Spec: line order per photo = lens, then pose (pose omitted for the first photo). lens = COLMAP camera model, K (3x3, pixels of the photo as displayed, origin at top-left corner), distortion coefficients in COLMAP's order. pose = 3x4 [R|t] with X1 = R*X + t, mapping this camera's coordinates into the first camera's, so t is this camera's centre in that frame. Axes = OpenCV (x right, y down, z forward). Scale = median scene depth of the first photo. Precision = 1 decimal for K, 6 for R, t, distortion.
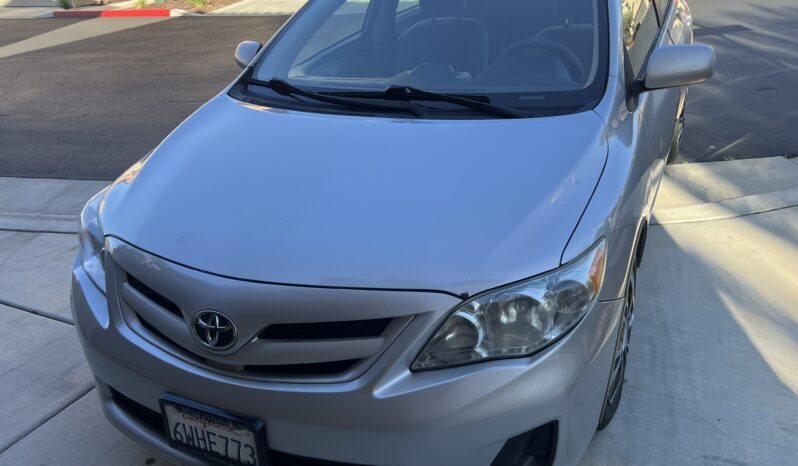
lens RADIAL K [[634.3, 0, 408.3], [0, 634.3, 215.5], [0, 0, 1]] dist [0.004954, -0.005036]
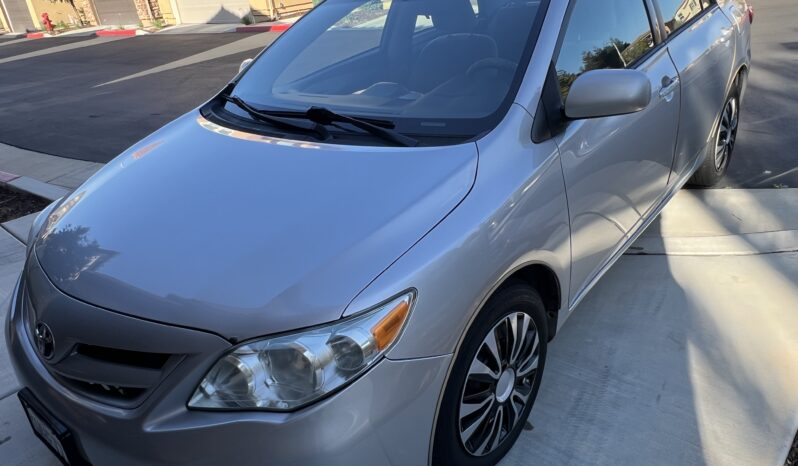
lens RADIAL K [[558.9, 0, 399.0], [0, 558.9, 233.0], [0, 0, 1]] dist [0.003972, 0.000866]
pose [[0.967993, 0.075751, -0.239274, 0.339419], [-0.064228, 0.996385, 0.055605, -0.063645], [0.242621, -0.038457, 0.969359, 0.163702]]
